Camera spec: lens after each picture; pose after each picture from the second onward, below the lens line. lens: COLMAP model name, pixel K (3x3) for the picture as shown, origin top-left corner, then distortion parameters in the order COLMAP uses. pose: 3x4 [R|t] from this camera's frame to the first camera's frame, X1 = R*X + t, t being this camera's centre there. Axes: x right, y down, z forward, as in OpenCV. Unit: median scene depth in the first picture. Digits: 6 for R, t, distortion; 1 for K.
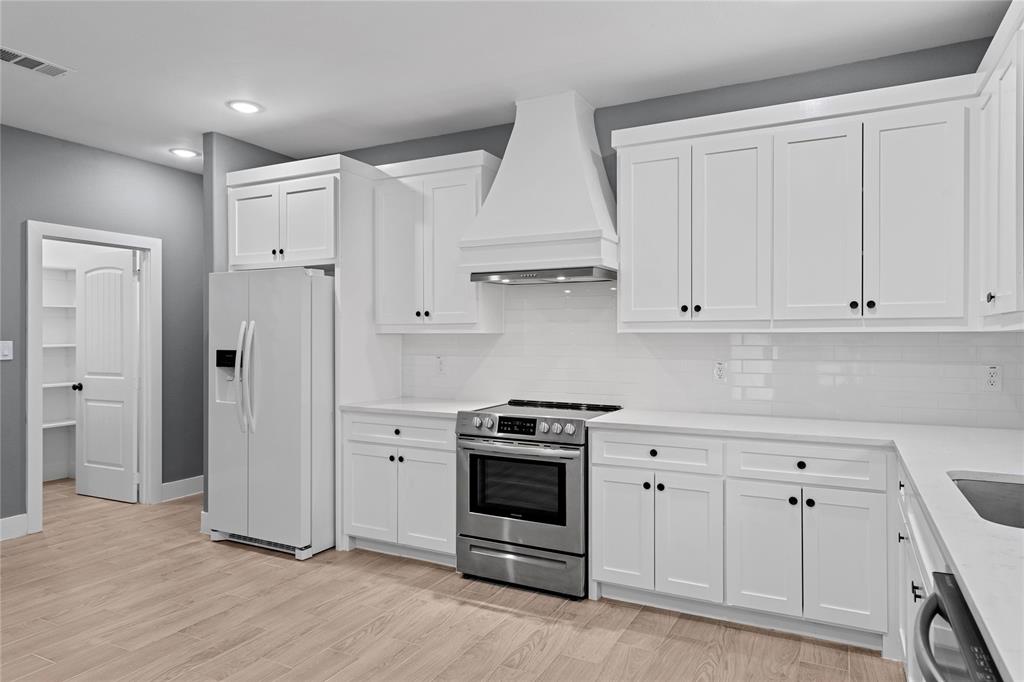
lens RADIAL K [[638.3, 0, 515.7], [0, 638.3, 339.3], [0, 0, 1]] dist [0.009553, 0.001519]
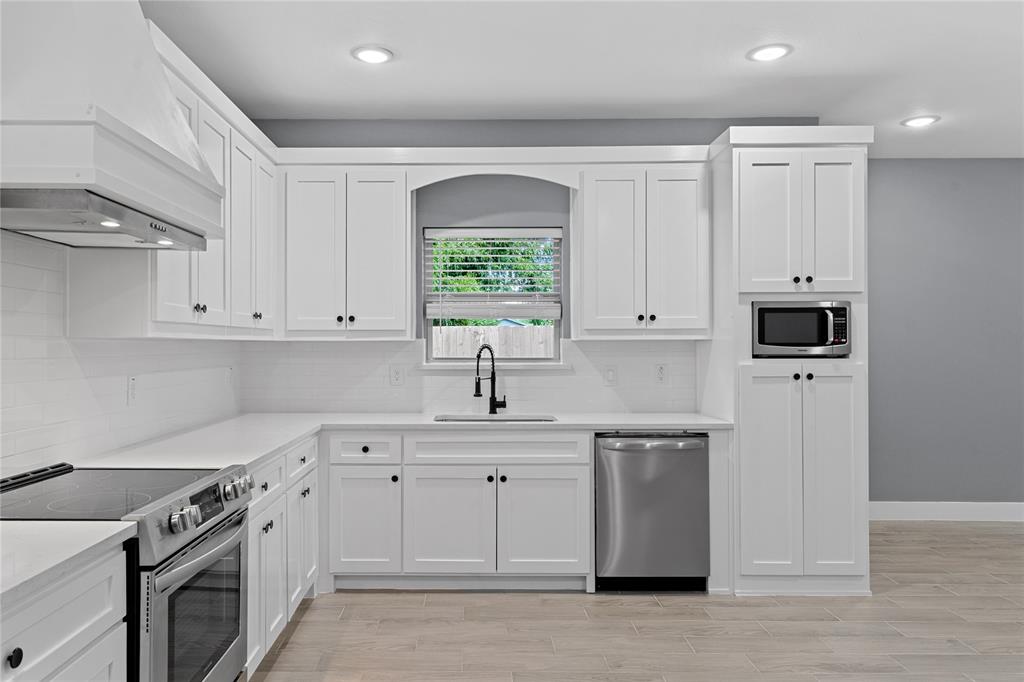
lens RADIAL K [[717.7, 0, 464.5], [0, 717.7, 341.6], [0, 0, 1]] dist [-0.005650, 0.003370]
pose [[-0.449293, 0.004147, 0.893375, -0.601149], [0.001771, 0.999991, -0.003751, -0.002885], [-0.893383, -0.000103, -0.449296, 0.993198]]
